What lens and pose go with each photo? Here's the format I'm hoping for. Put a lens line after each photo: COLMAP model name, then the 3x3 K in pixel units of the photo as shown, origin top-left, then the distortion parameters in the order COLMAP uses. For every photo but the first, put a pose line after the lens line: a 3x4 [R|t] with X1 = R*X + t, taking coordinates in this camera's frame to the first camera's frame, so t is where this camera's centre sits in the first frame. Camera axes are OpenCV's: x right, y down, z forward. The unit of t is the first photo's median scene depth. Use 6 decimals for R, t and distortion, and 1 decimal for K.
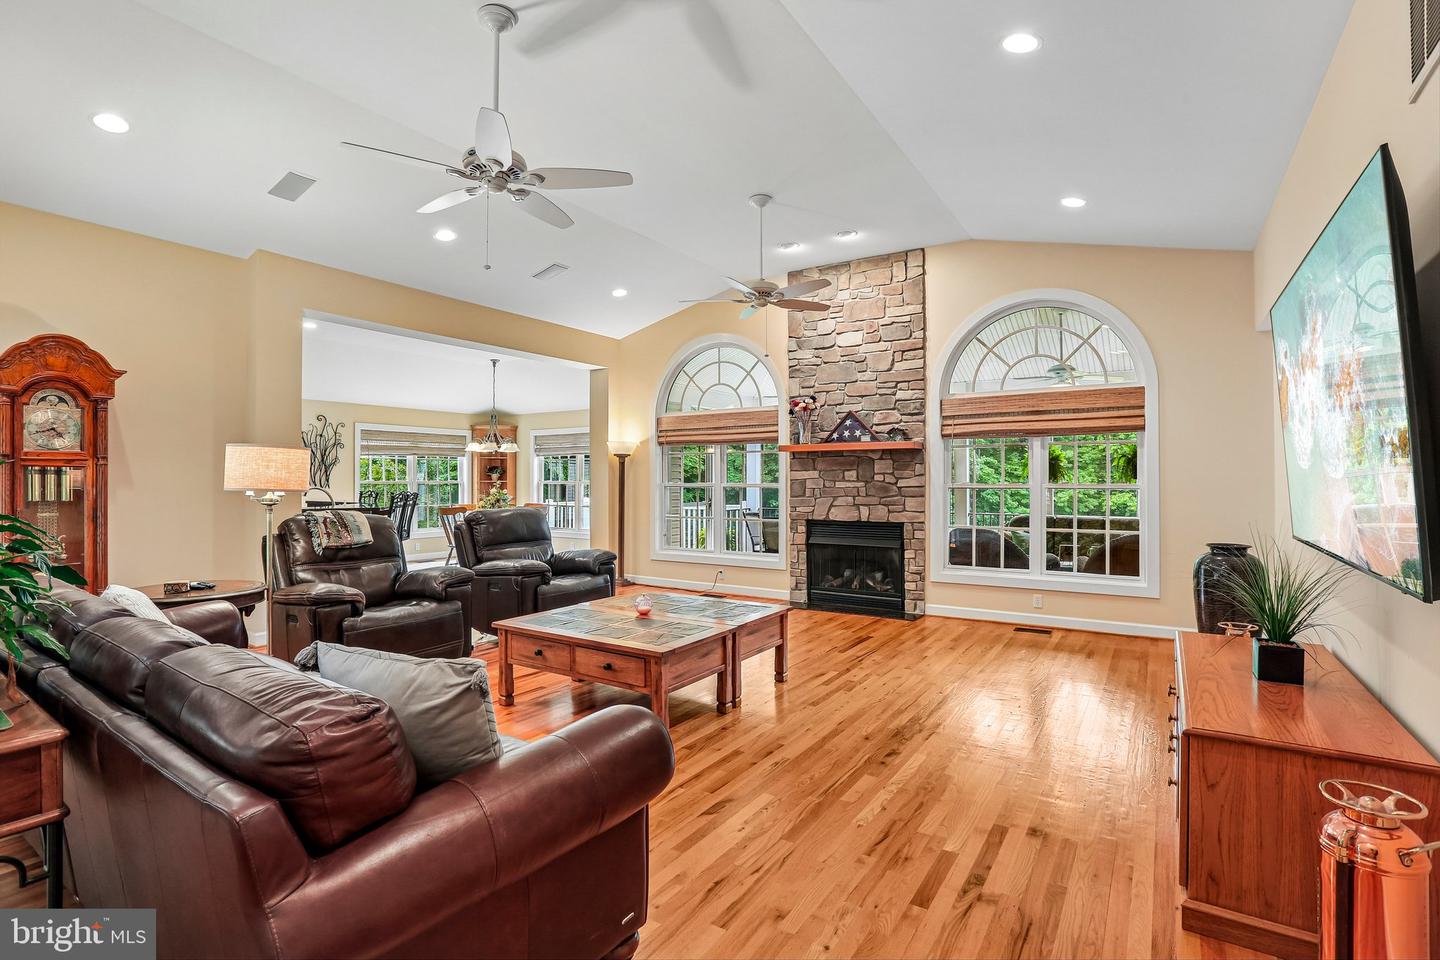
lens RADIAL K [[692.6, 0, 691.1], [0, 692.6, 475.1], [0, 0, 1]] dist [-0.004015, 0.000116]
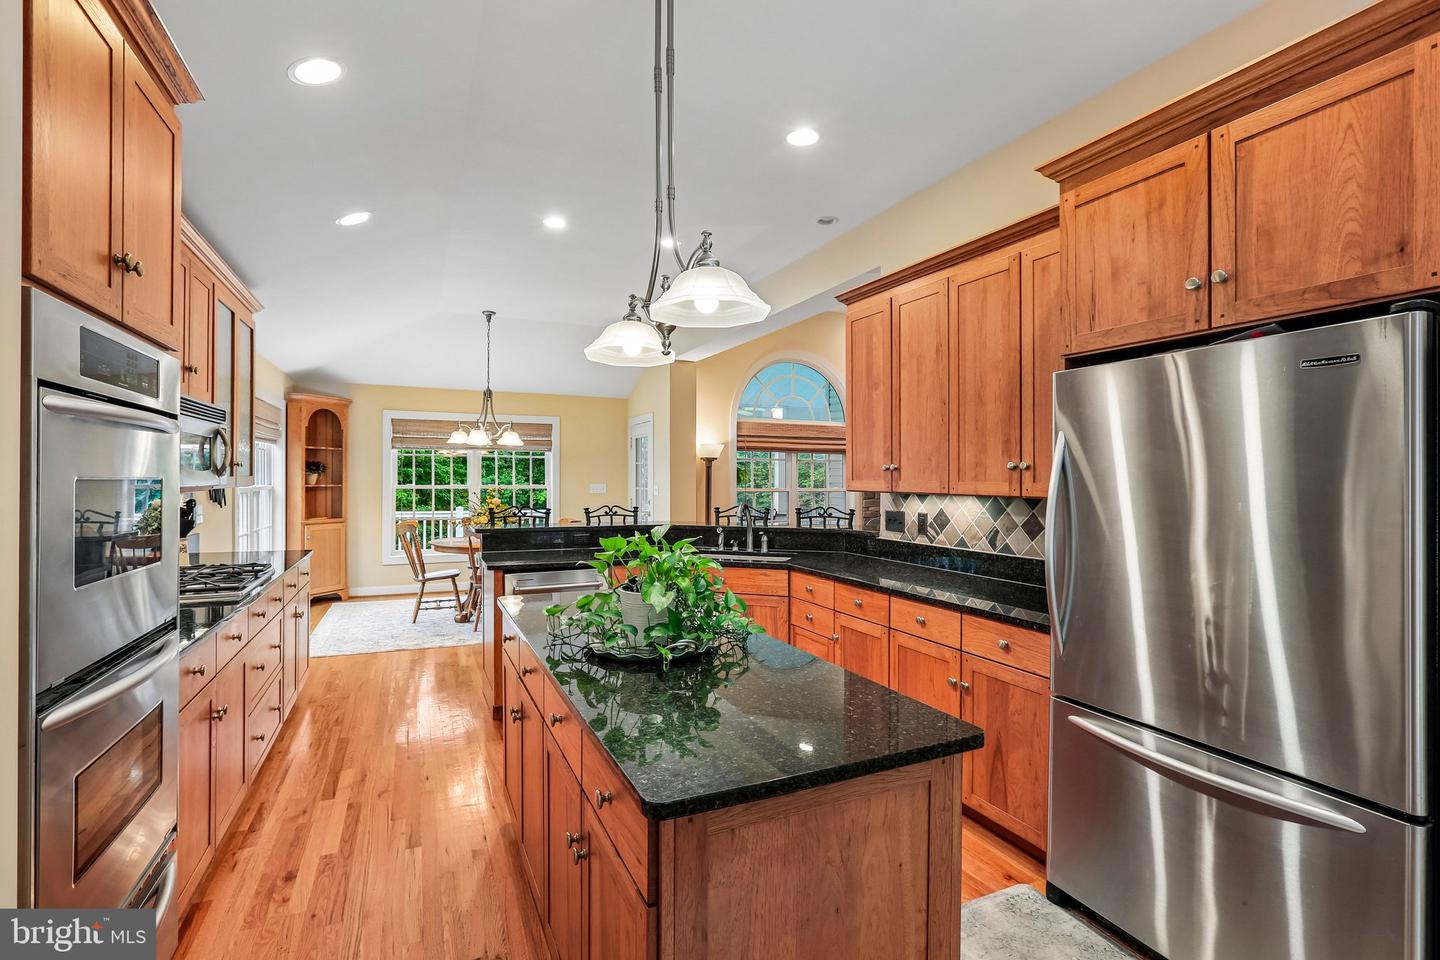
lens RADIAL K [[666.3, 0, 721.2], [0, 666.3, 477.5], [0, 0, 1]] dist [-0.044168, 0.016508]
pose [[0.493627, 0.006721, 0.869648, -1.636403], [-0.012158, 0.999926, -0.000827, -0.005076], [-0.869589, -0.010165, 0.493672, 1.018002]]
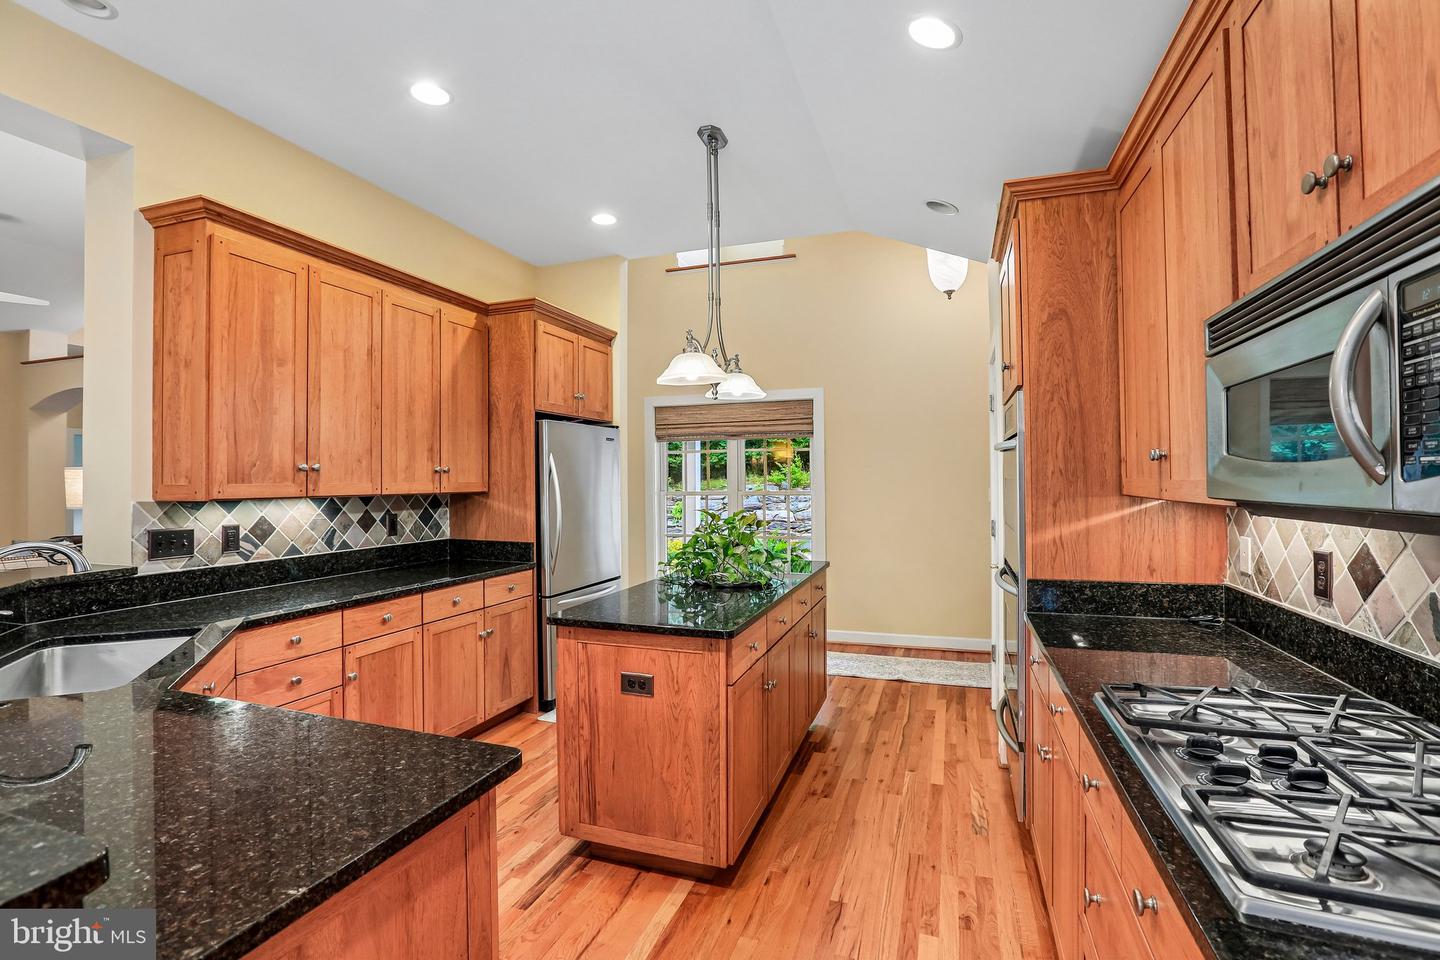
lens RADIAL K [[666.3, 0, 711.7], [0, 666.3, 472.7], [0, 0, 1]] dist [-0.044168, 0.016508]
pose [[-0.961648, 0.008582, -0.274151, -1.073070], [0.012471, 0.999845, -0.012448, -0.001819], [0.274002, -0.015390, -0.961606, 1.940534]]
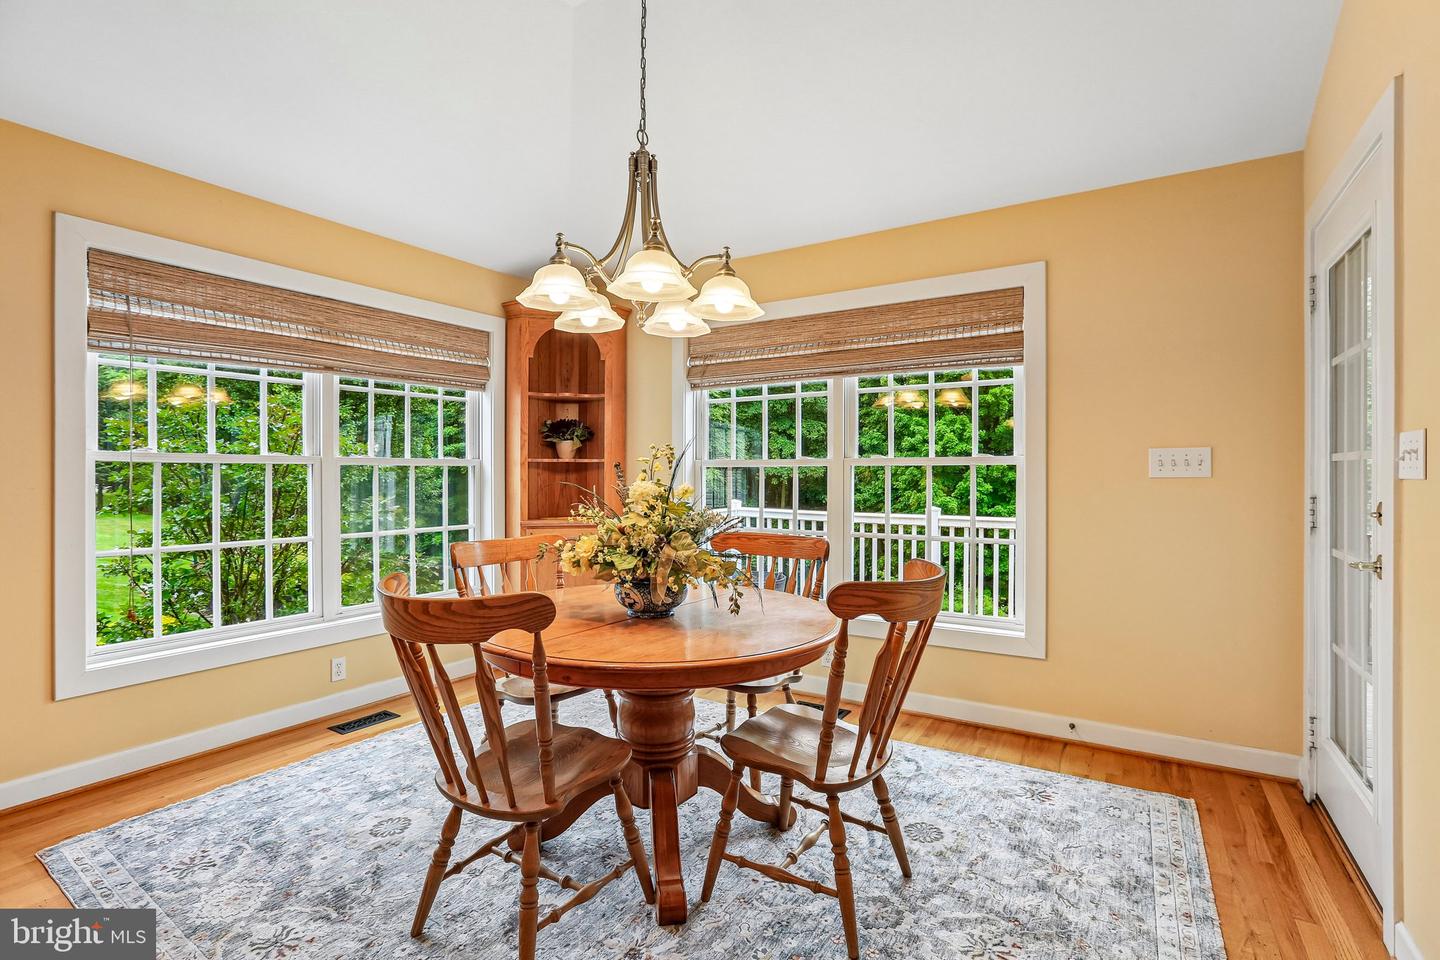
lens RADIAL K [[666.3, 0, 715.7], [0, 666.3, 480.5], [0, 0, 1]] dist [-0.044168, 0.016508]
pose [[0.999375, 0.004738, 0.035022, -0.574246], [-0.005104, 0.999933, 0.010388, 0.040154], [-0.034971, -0.010560, 0.999333, 1.704469]]
